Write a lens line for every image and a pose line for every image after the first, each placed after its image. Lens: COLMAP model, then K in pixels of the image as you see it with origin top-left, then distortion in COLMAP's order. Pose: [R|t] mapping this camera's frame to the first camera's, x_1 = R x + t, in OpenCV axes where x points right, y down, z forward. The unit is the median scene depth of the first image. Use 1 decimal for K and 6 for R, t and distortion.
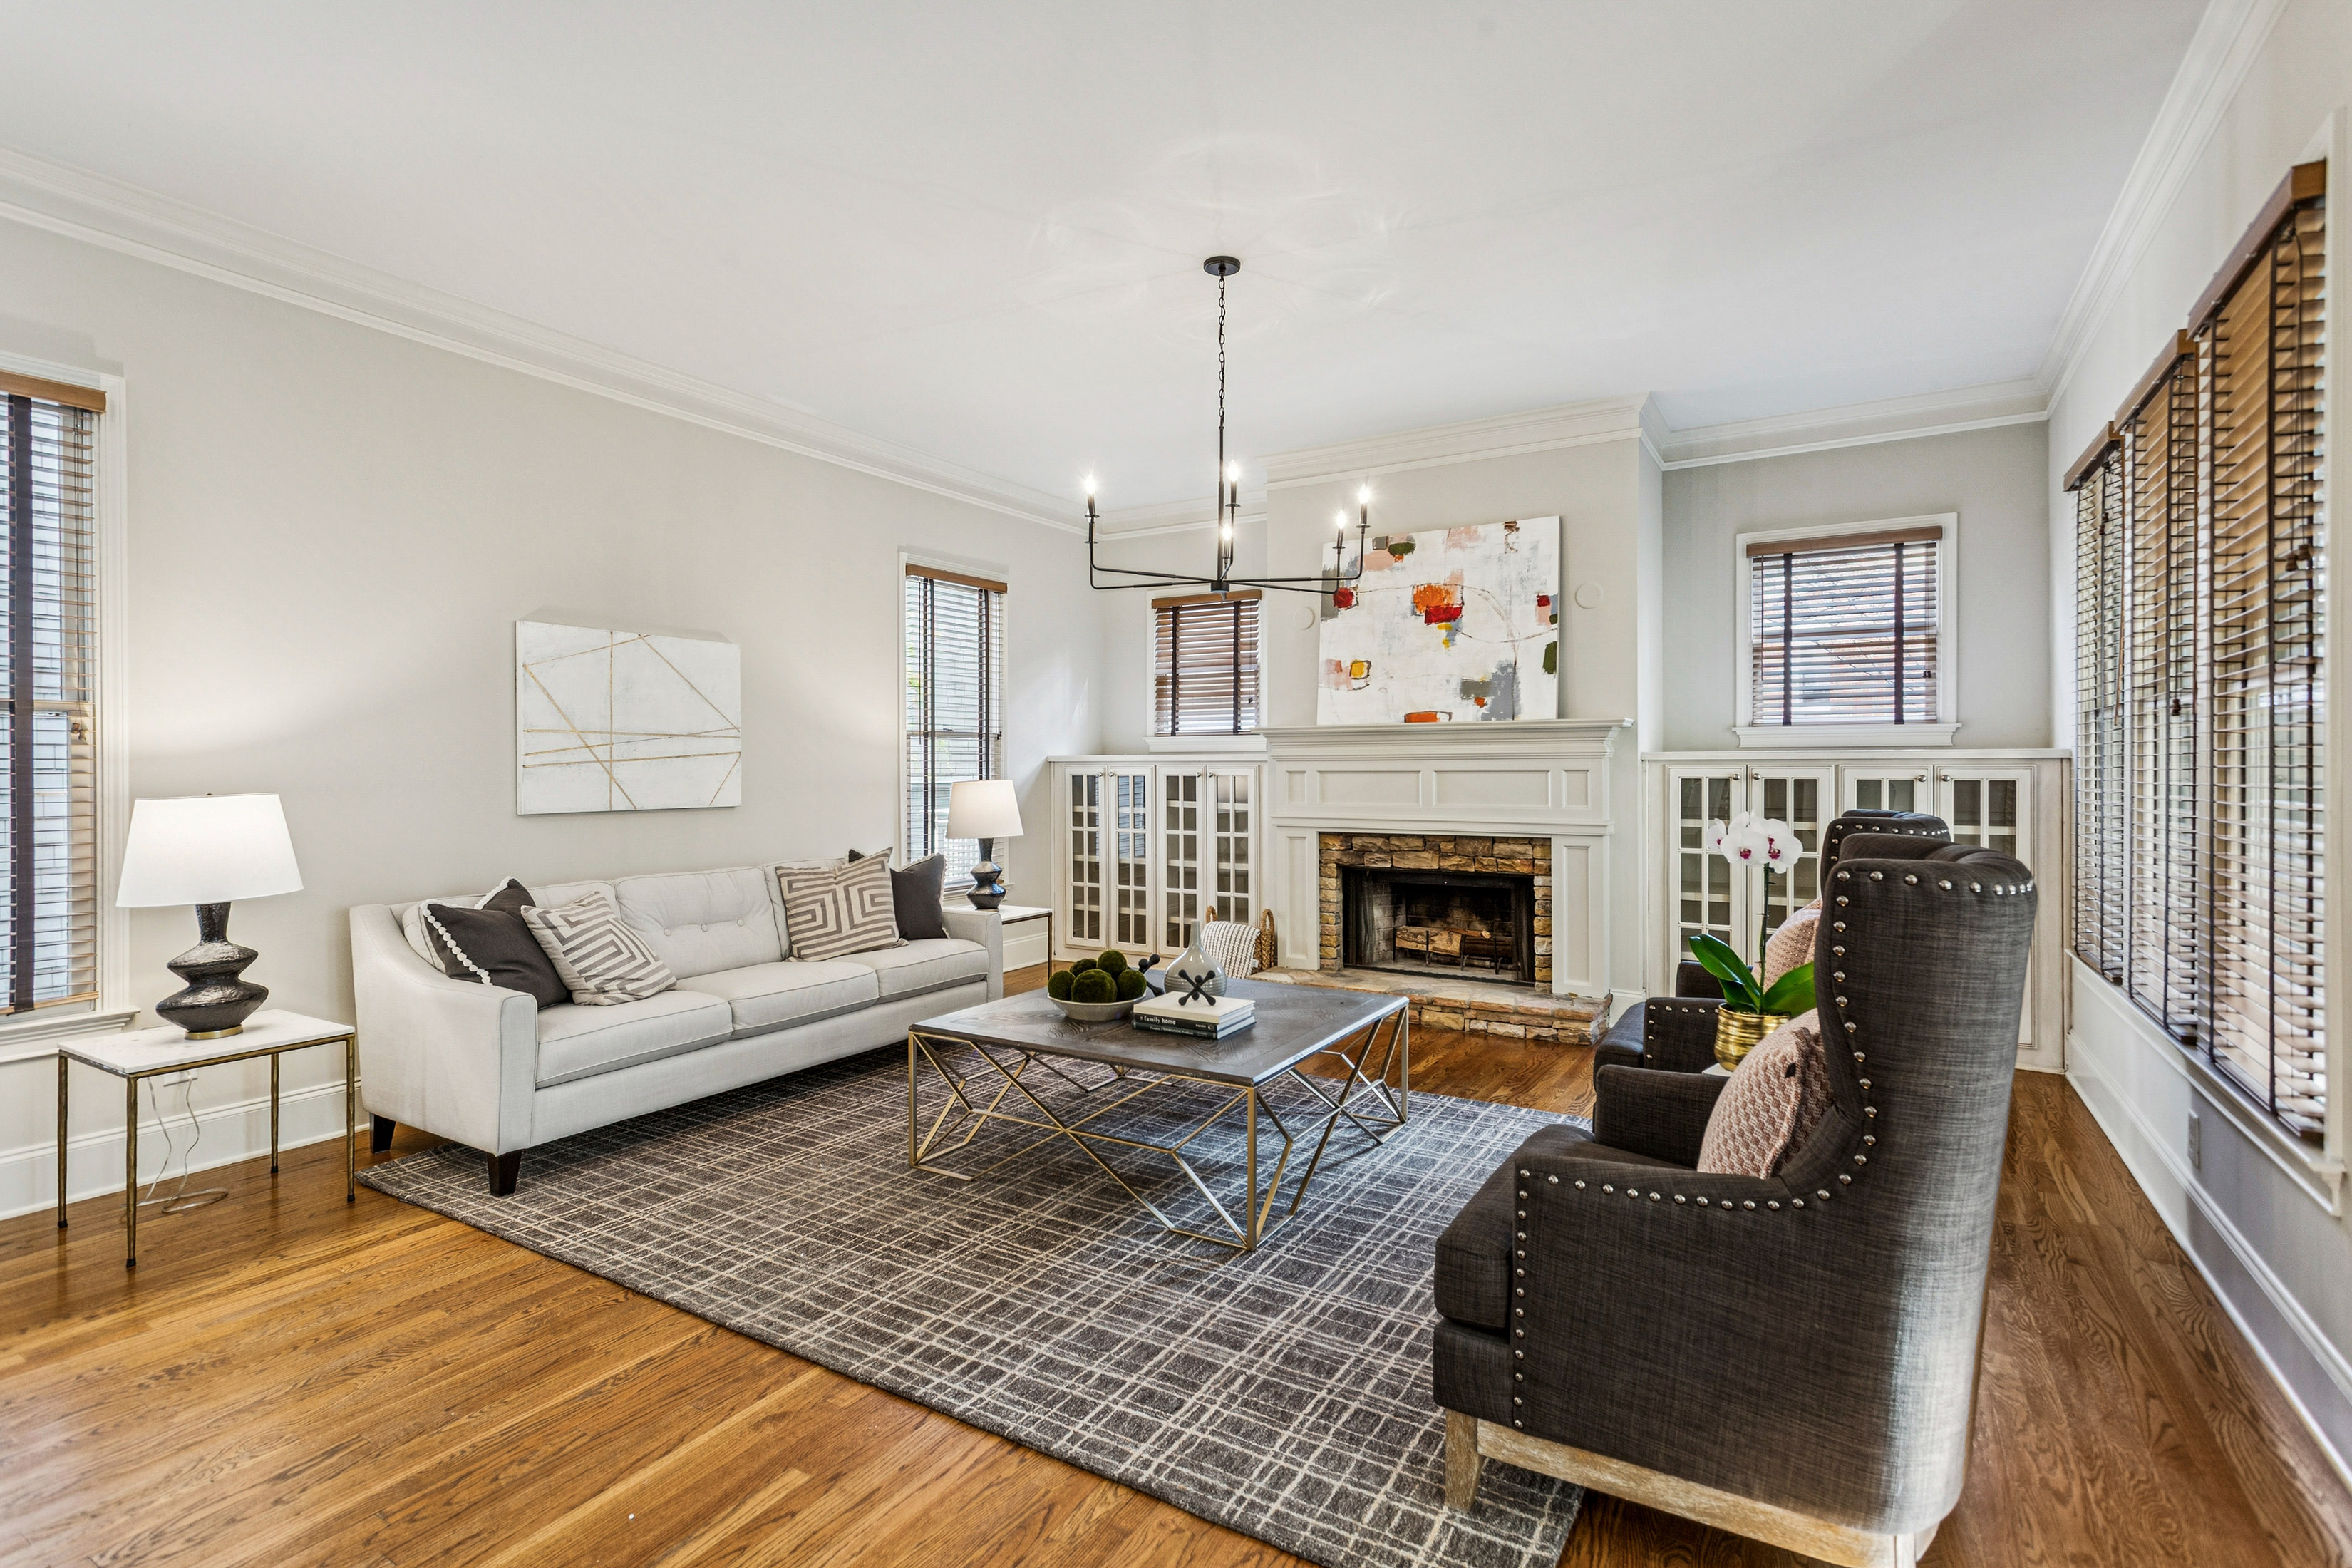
lens RADIAL K [[1124.8, 0, 1177.8], [0, 1124.8, 772.2], [0, 0, 1]] dist [0.009994, 0.001002]
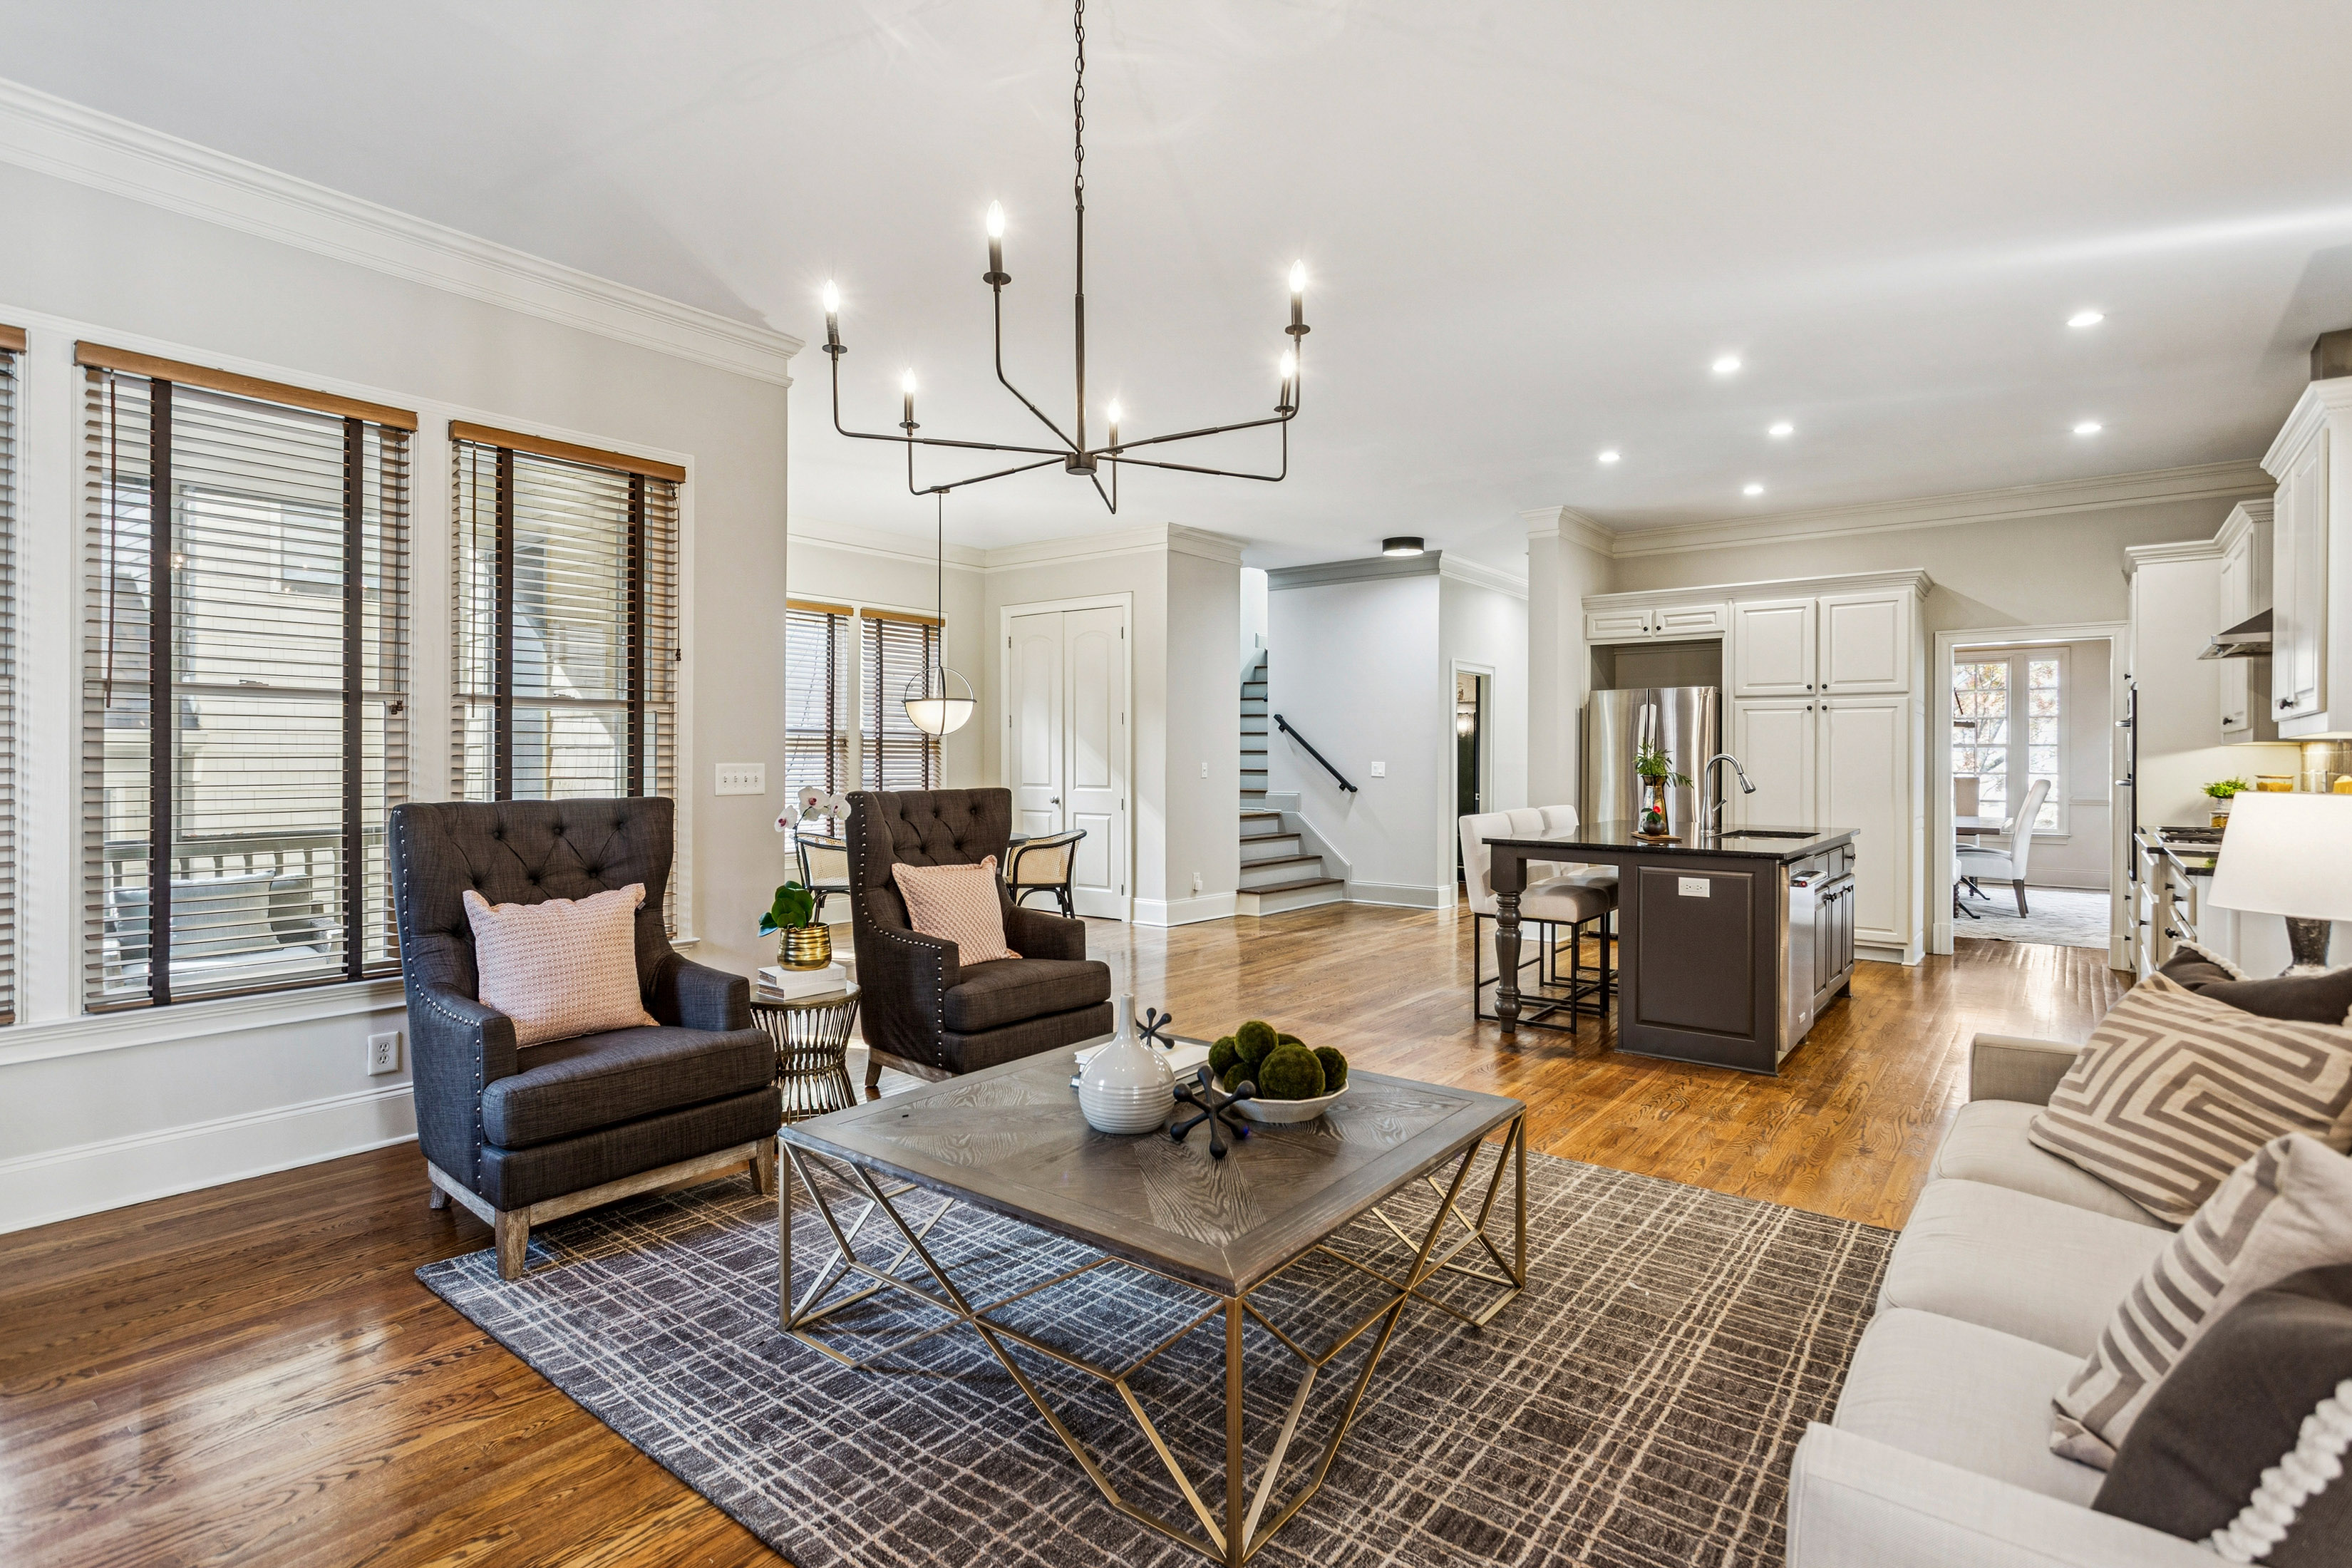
lens RADIAL K [[1206.0, 0, 1177.5], [0, 1206.0, 770.0], [0, 0, 1]] dist [0.001839, 0.000840]
pose [[-0.993101, -0.004423, 0.117178, -0.067389], [-0.002597, 0.999873, 0.015730, -0.005964], [-0.117233, 0.015317, -0.992986, 1.229373]]
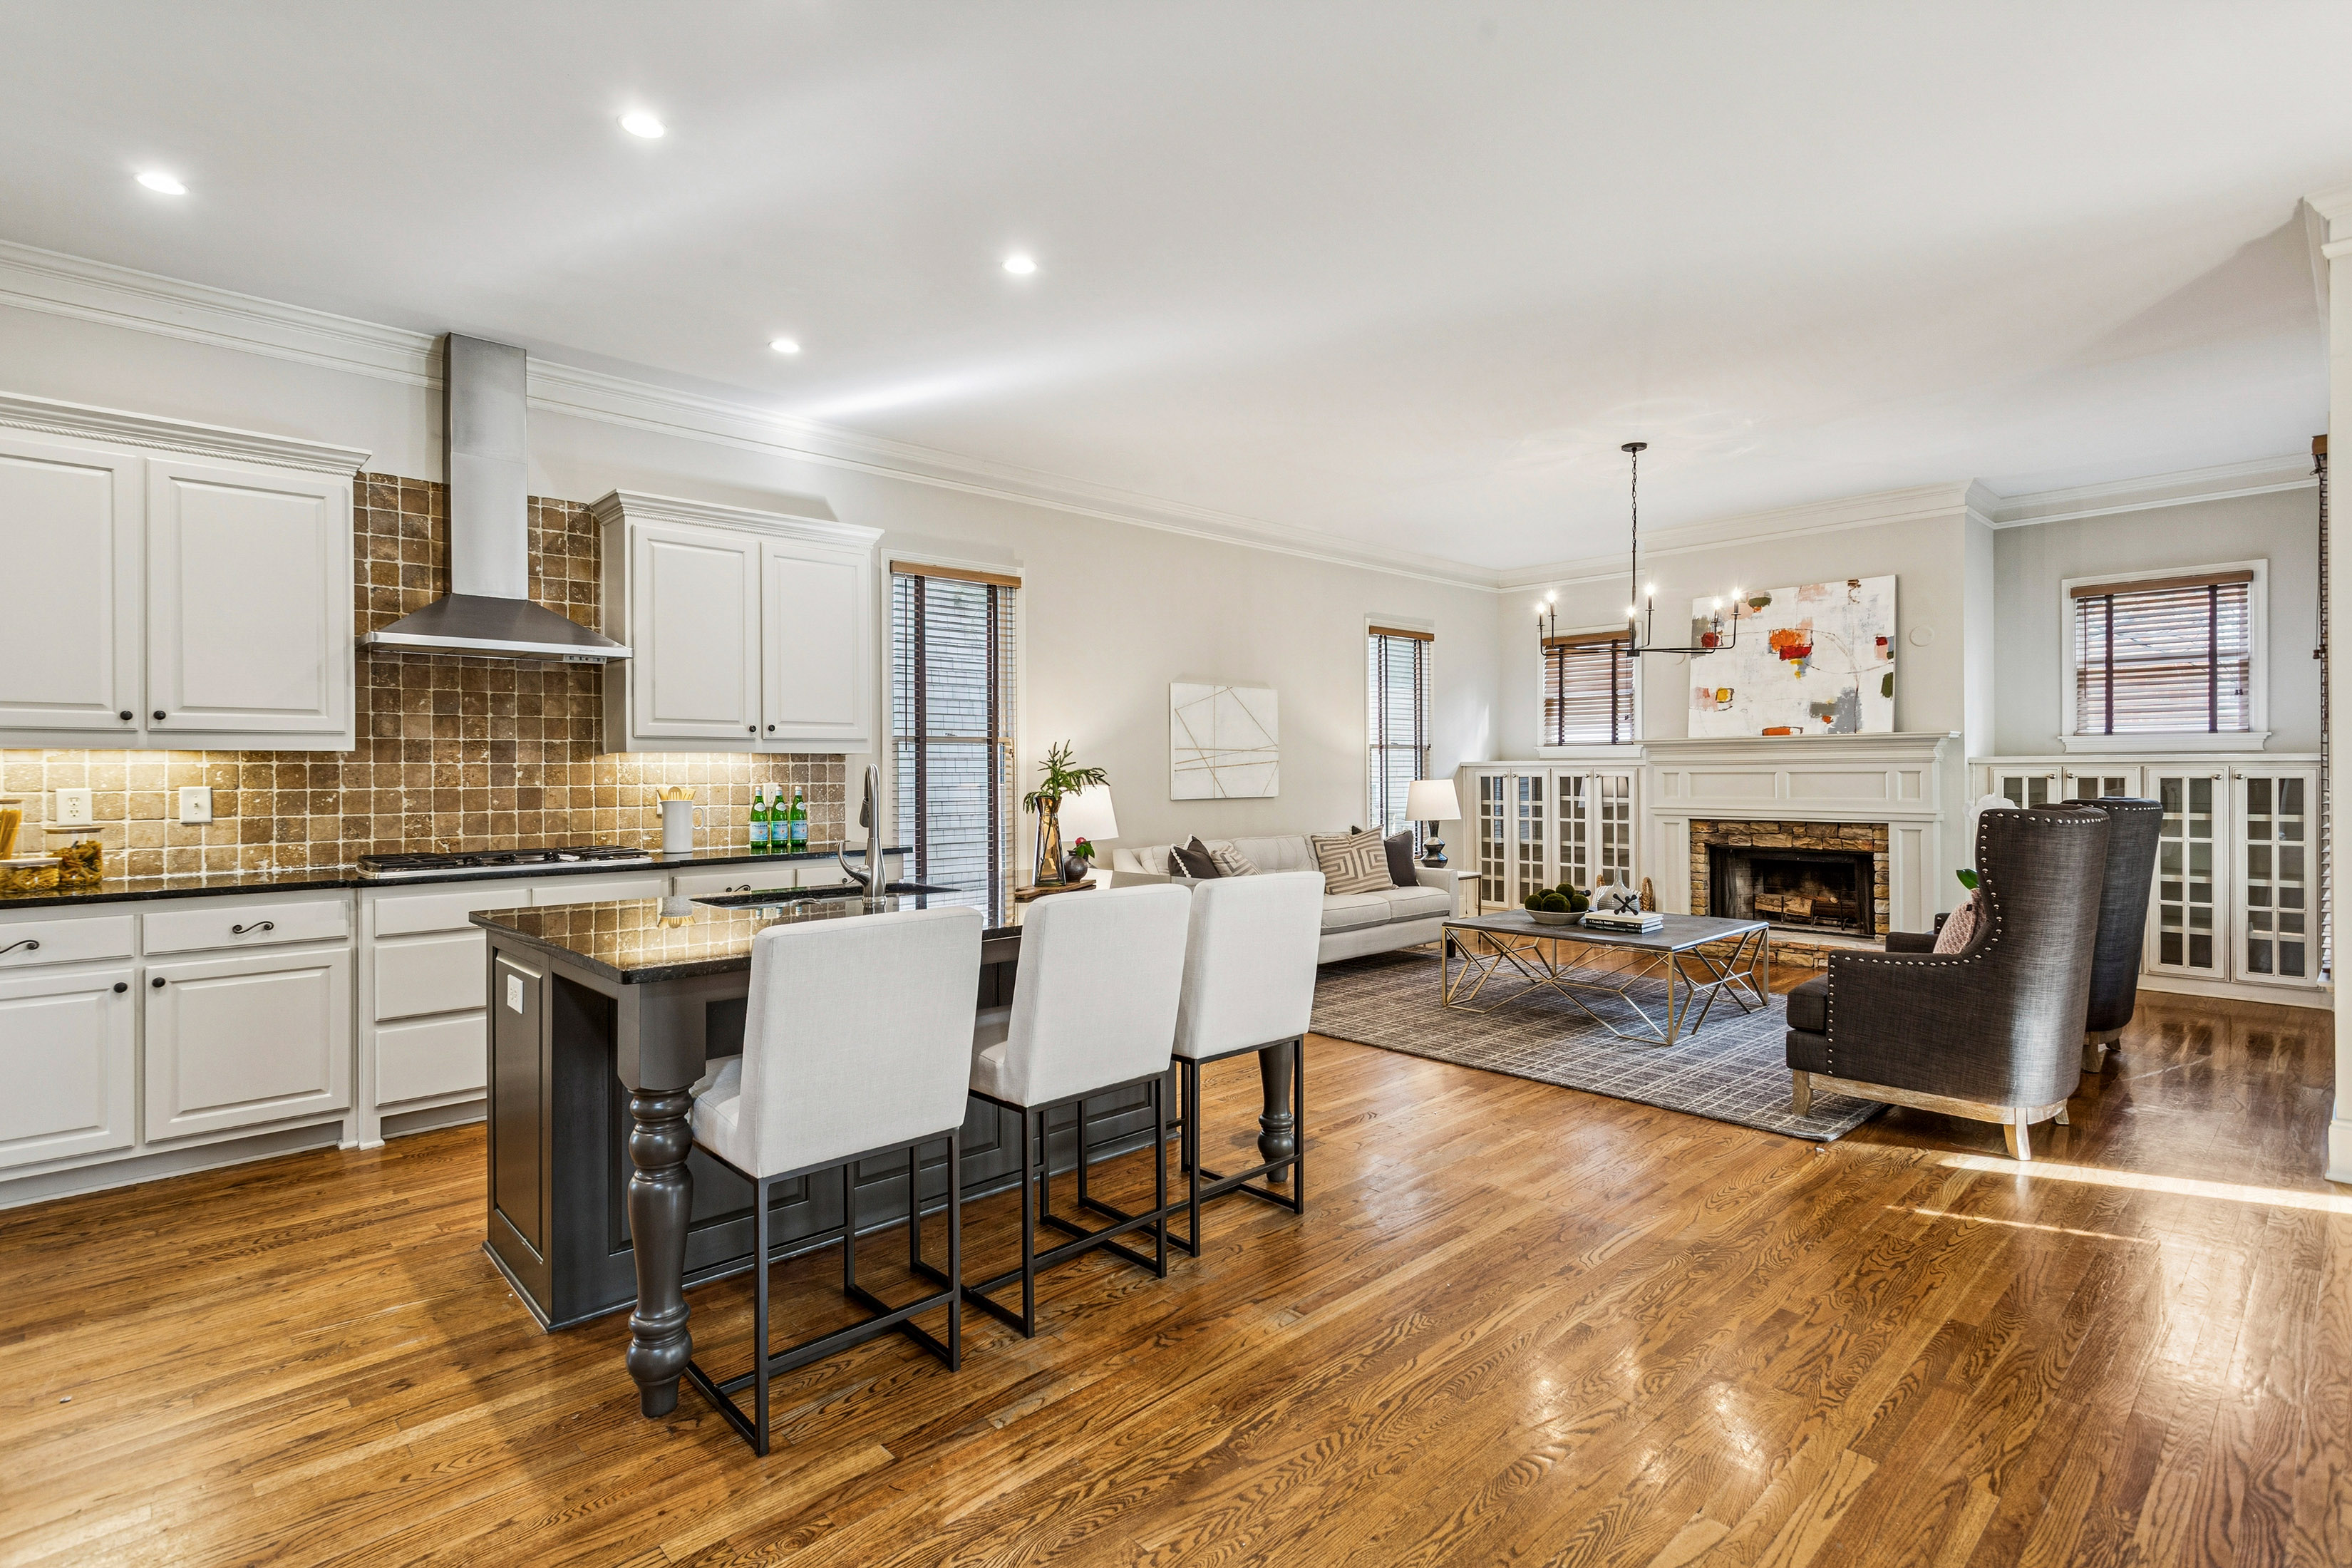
lens RADIAL K [[1124.8, 0, 1174.4], [0, 1124.8, 775.9], [0, 0, 1]] dist [0.009994, 0.001002]
pose [[0.962369, -0.001620, -0.271742, -0.107426], [0.001539, 0.999999, -0.000509, 0.002771], [0.271742, 0.000072, 0.962370, -0.480000]]
